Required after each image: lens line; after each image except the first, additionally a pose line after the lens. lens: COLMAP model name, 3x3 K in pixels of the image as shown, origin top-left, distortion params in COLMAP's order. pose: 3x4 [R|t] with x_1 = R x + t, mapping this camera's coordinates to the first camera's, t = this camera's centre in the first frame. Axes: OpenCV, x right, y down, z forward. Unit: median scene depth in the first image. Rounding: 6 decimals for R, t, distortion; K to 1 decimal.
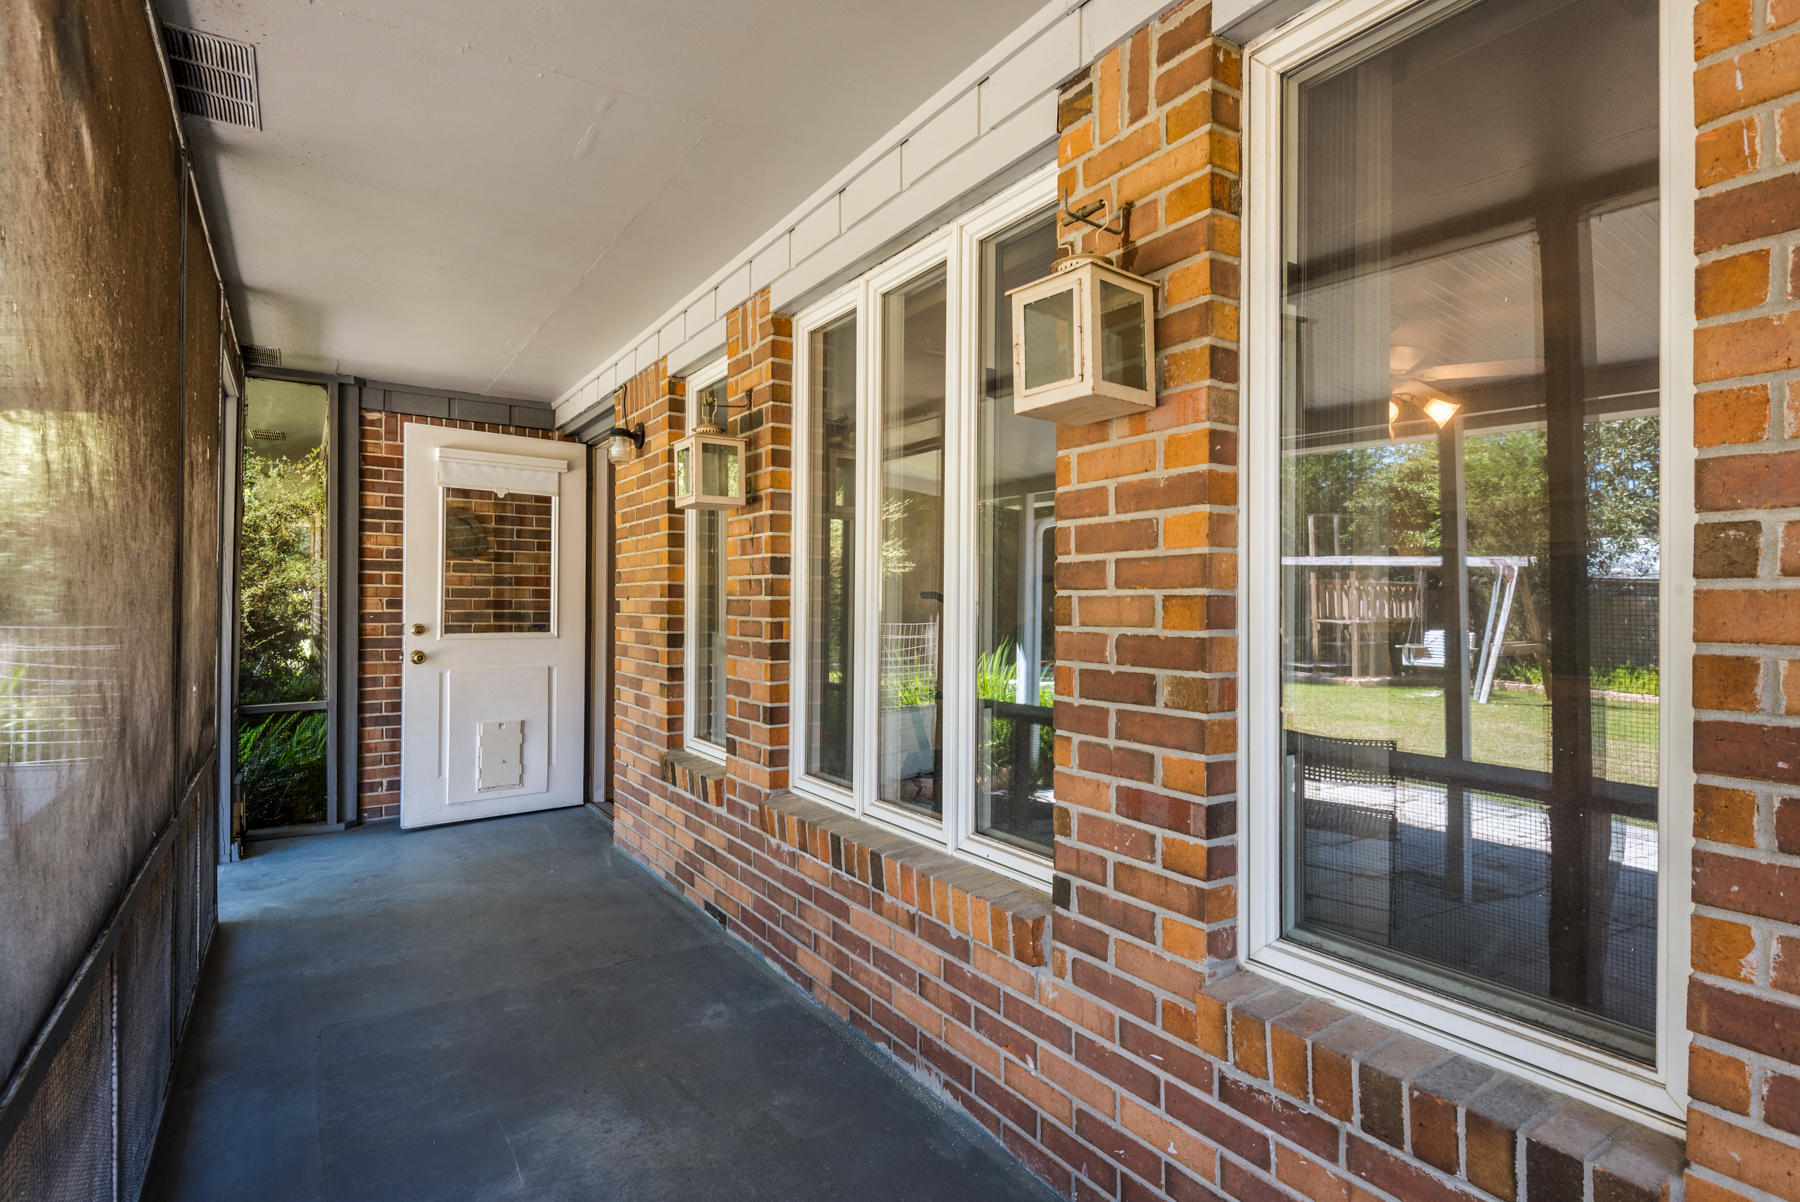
lens RADIAL K [[933.4, 0, 896.3], [0, 933.4, 600.3], [0, 0, 1]] dist [0.025743, -0.002812]
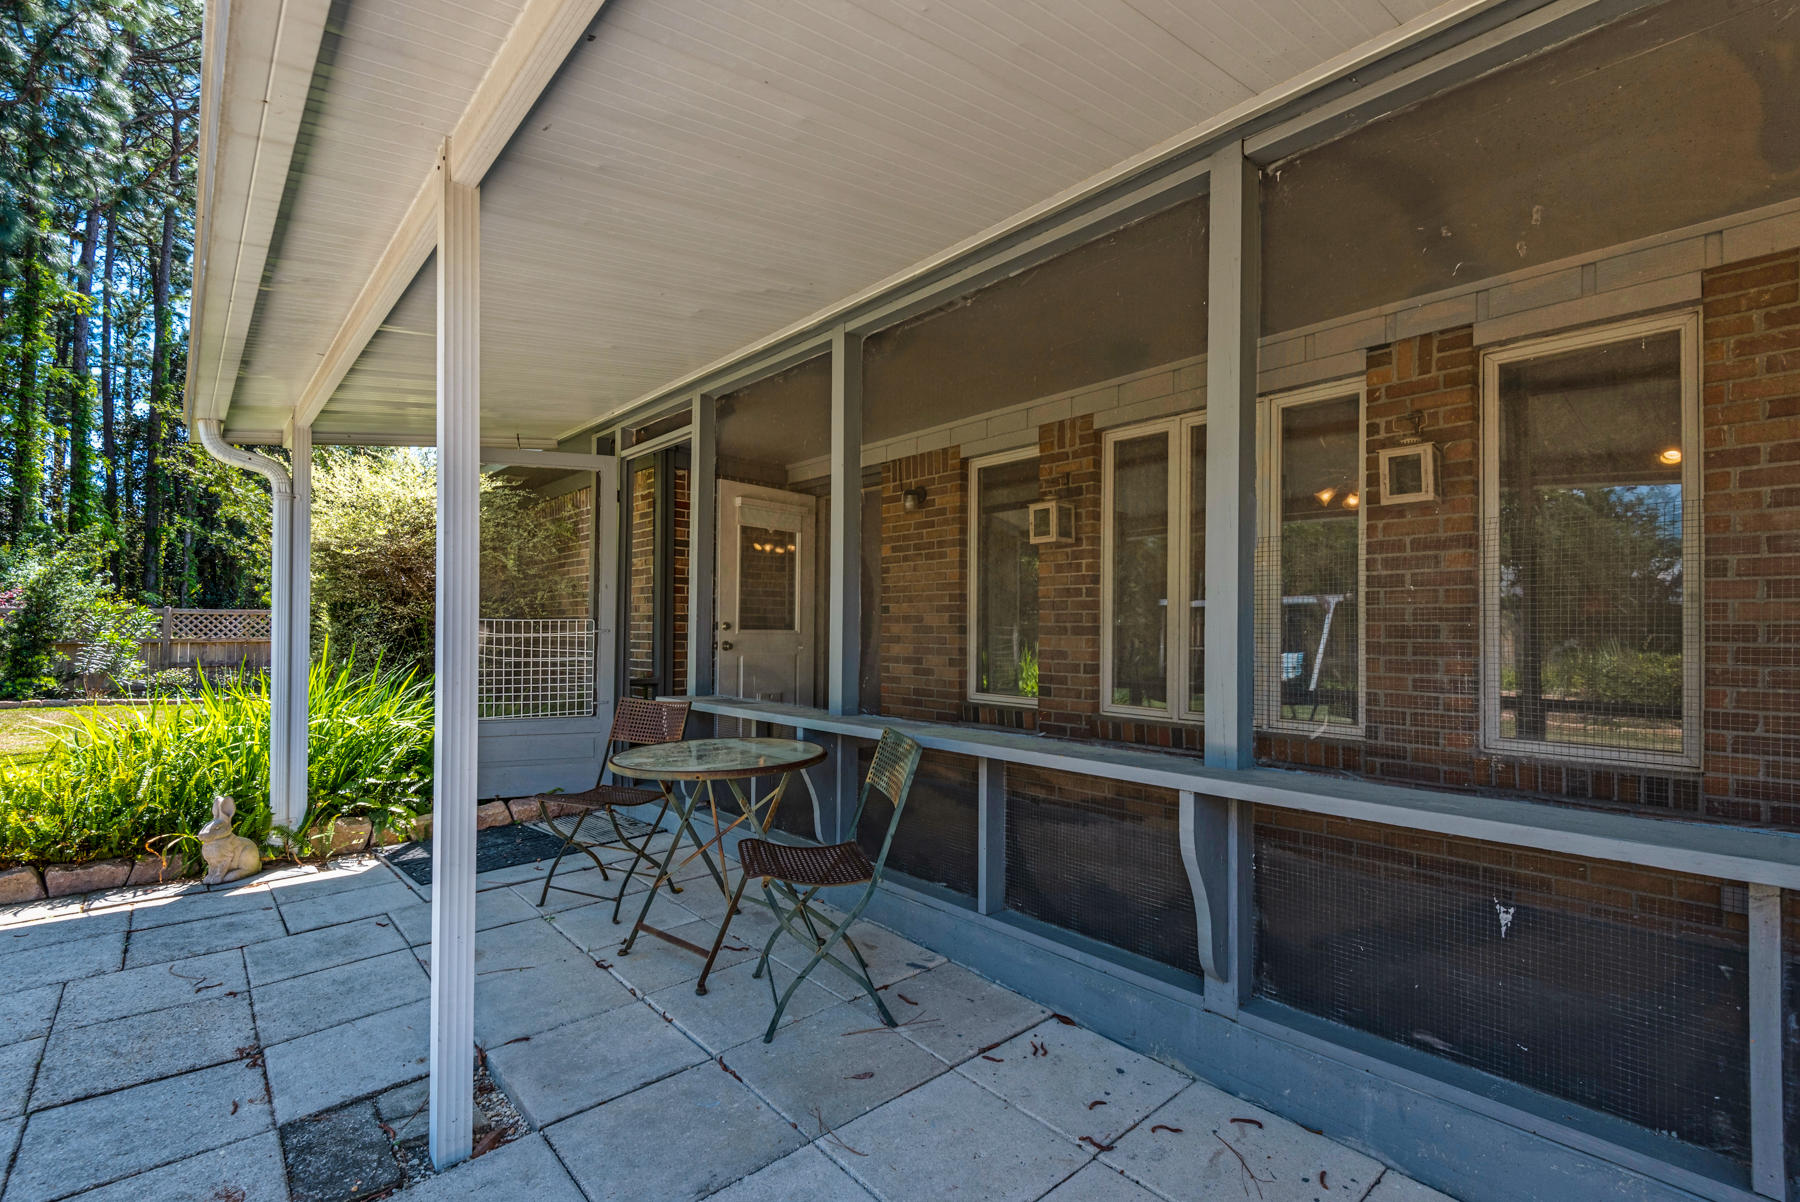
lens RADIAL K [[824.0, 0, 887.9], [0, 824.0, 618.1], [0, 0, 1]] dist [0.010246, -0.006697]
pose [[0.989723, 0.003412, 0.142958, -1.229136], [-0.002286, 0.999965, -0.008035, 0.077742], [-0.142981, 0.007626, 0.989696, -0.714110]]
